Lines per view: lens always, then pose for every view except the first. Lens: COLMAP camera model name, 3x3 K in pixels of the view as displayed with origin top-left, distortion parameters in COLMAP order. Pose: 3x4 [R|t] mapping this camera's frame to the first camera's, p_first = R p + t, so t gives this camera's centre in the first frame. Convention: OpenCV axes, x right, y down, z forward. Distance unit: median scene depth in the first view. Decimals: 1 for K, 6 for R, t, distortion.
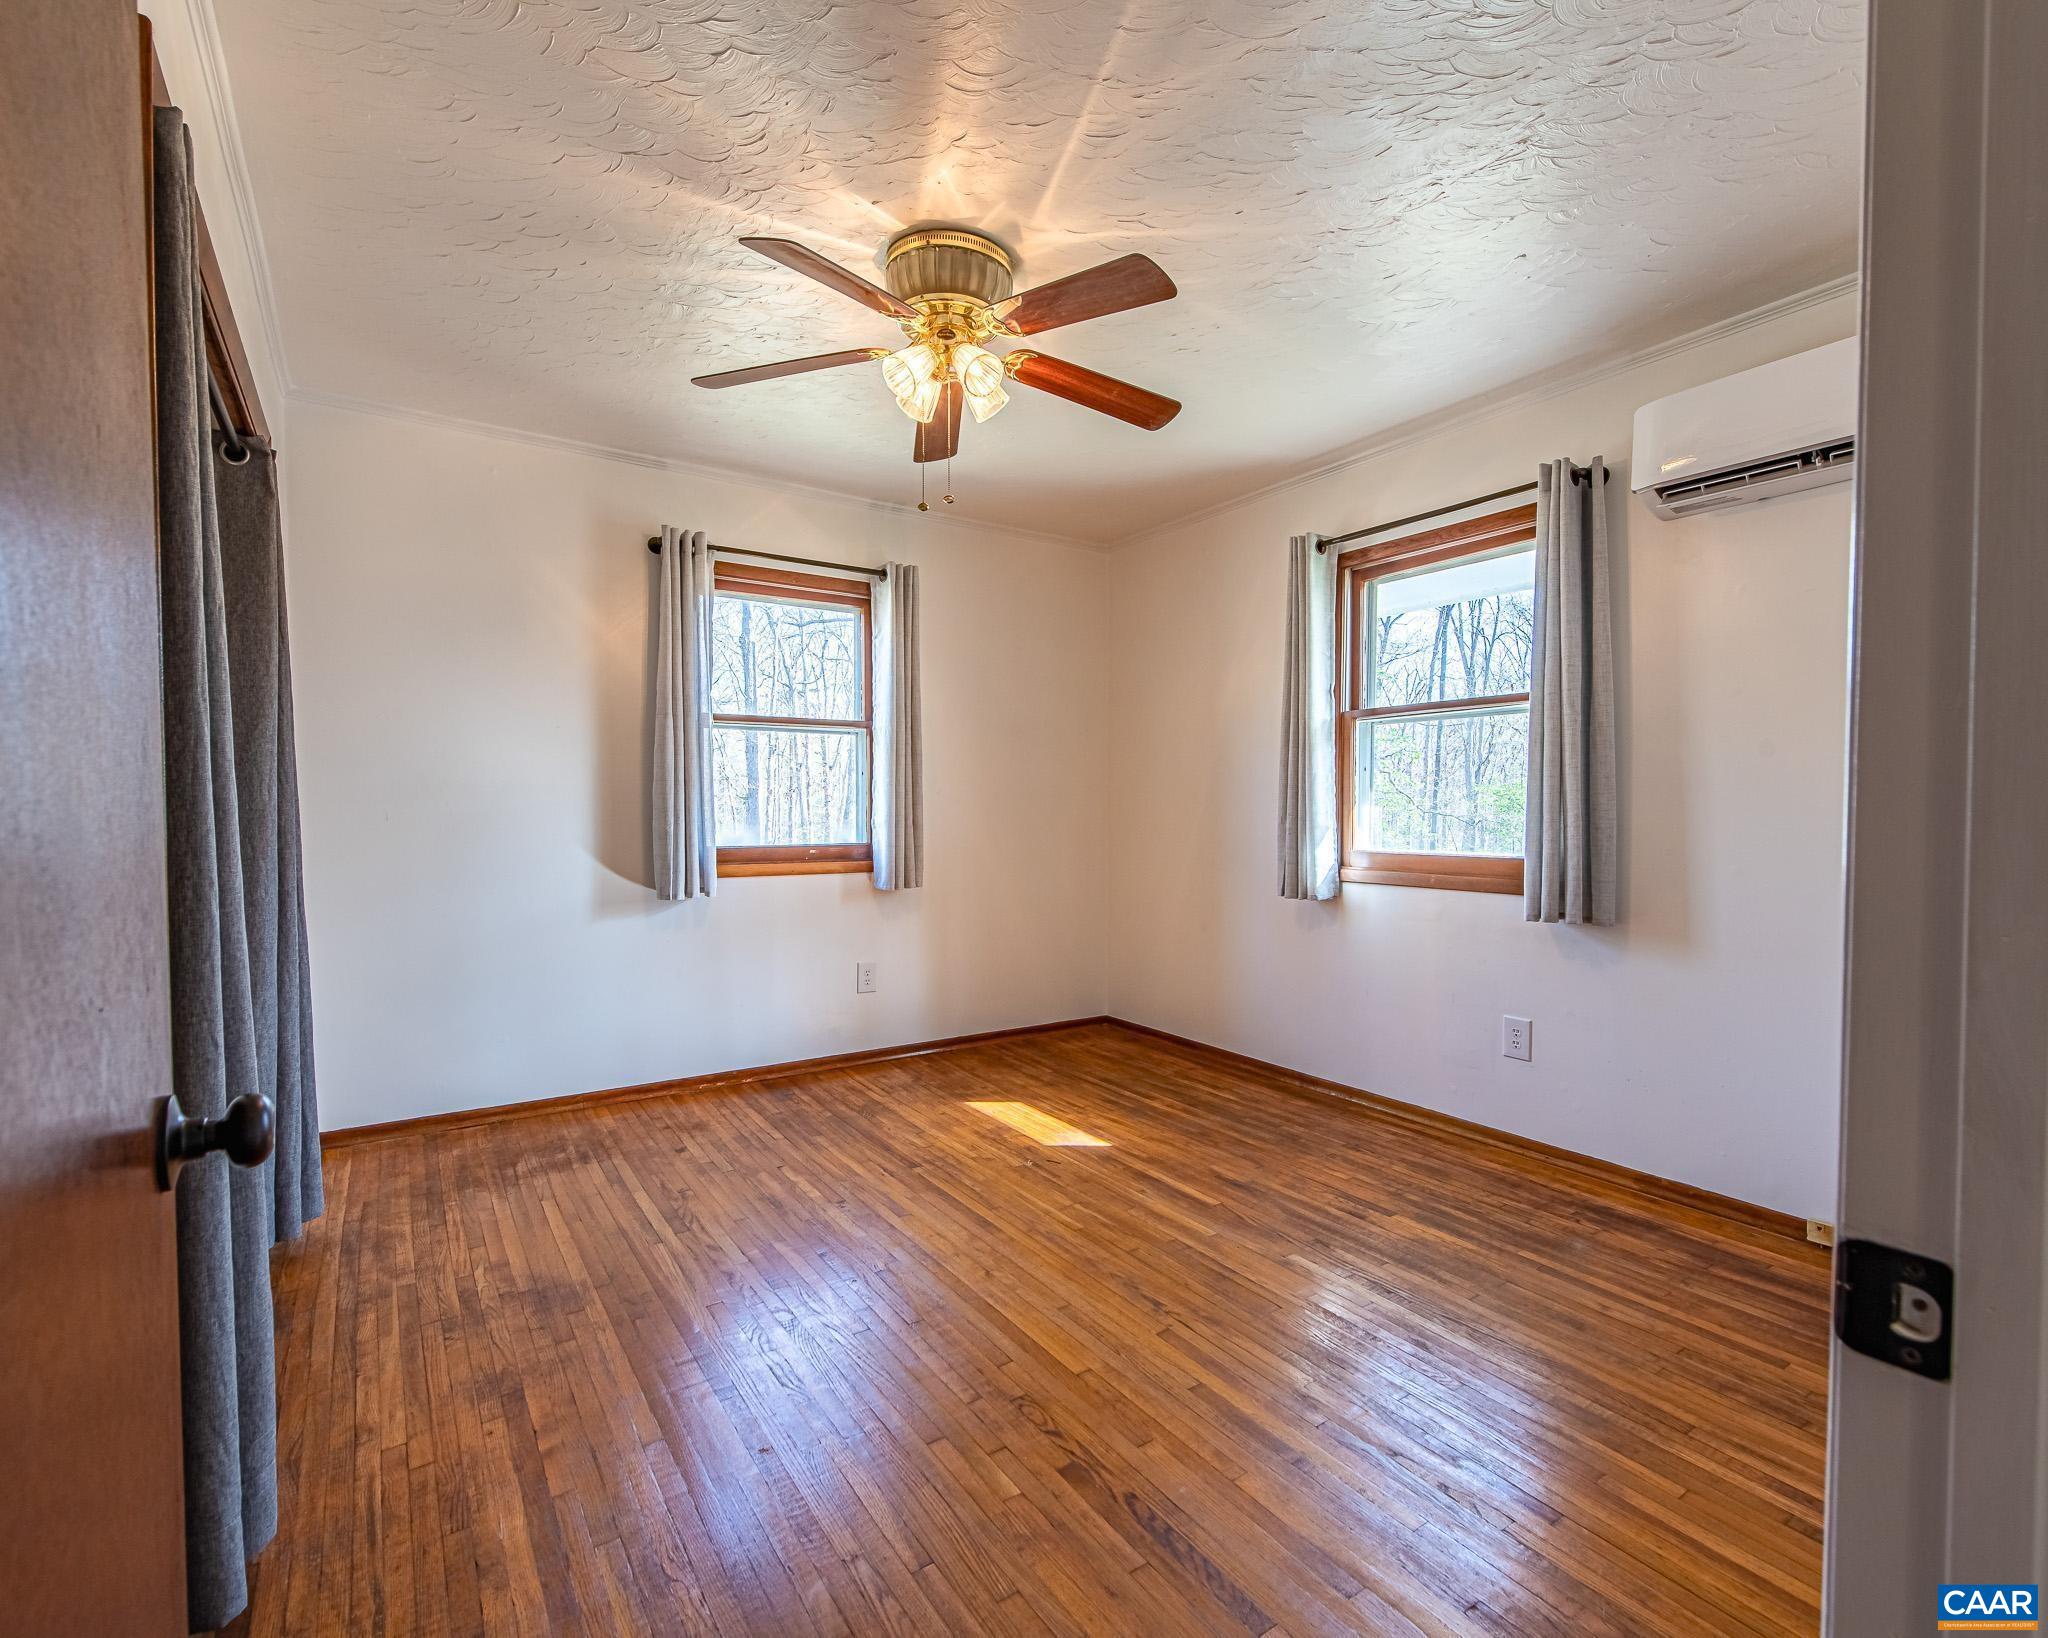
lens RADIAL K [[958.4, 0, 1025.9], [0, 958.4, 821.7], [0, 0, 1]] dist [0.019848, -0.007083]
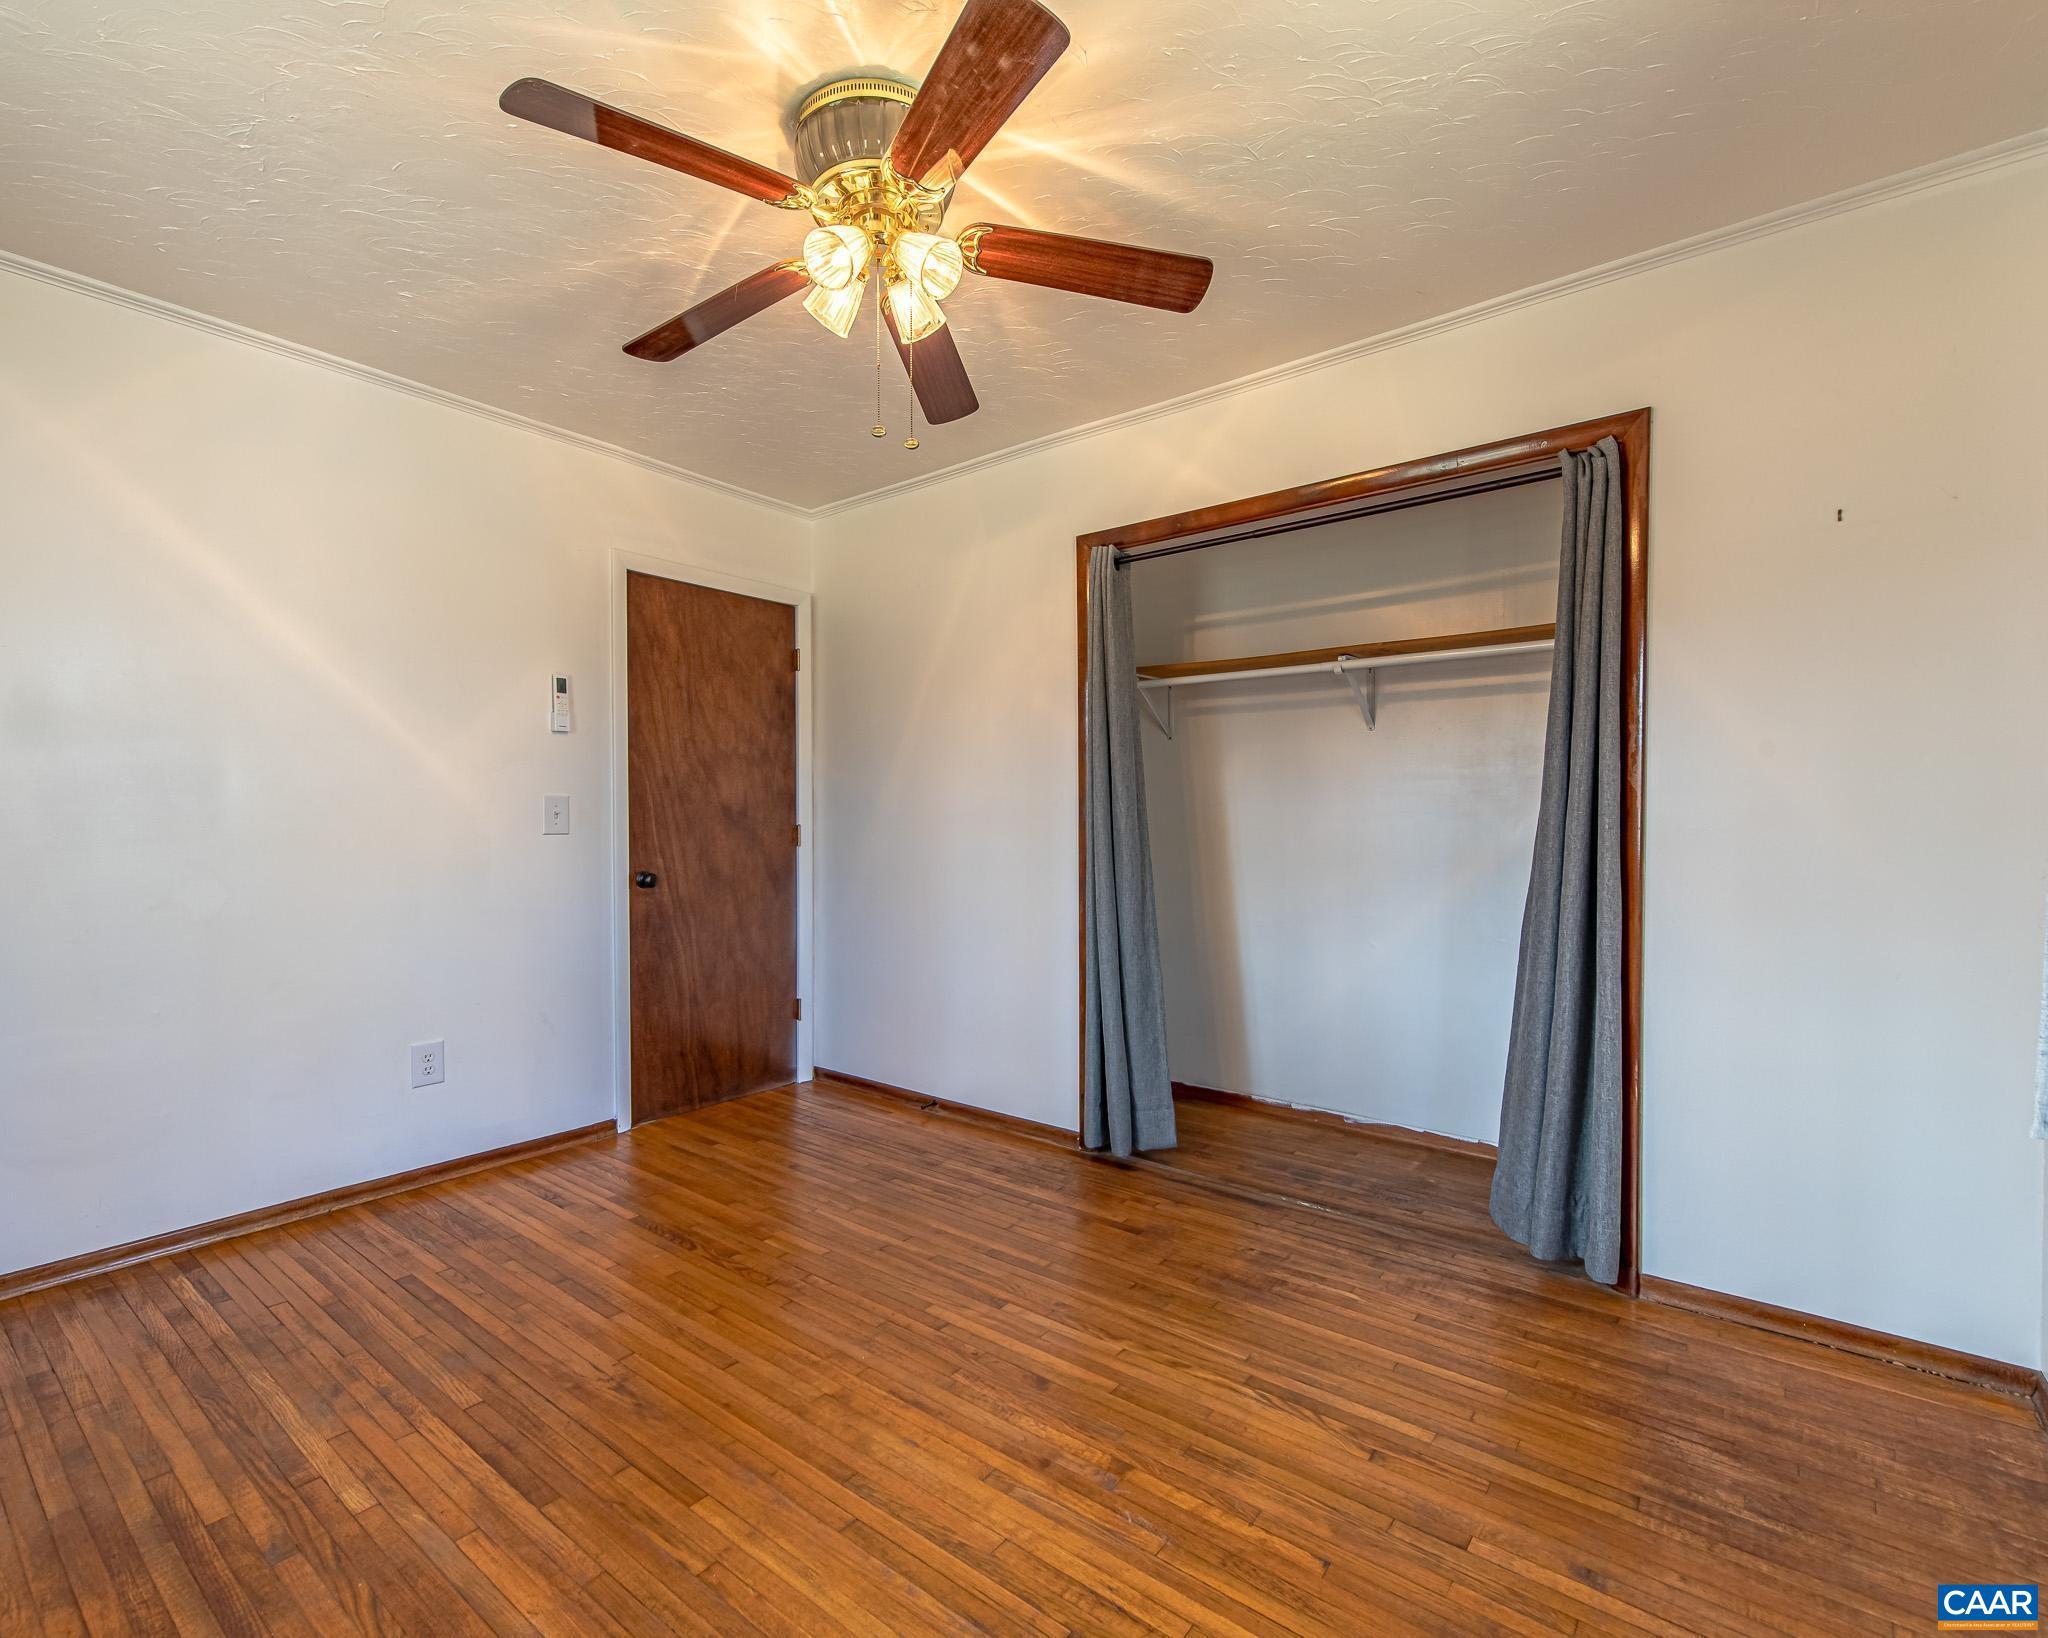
lens RADIAL K [[958.4, 0, 1022.9], [0, 958.4, 820.4], [0, 0, 1]] dist [0.019848, -0.007083]
pose [[-0.951044, 0.000661, -0.309055, 0.051819], [-0.007176, 0.999681, 0.024222, -0.036529], [0.308972, 0.025254, -0.950736, 1.720899]]
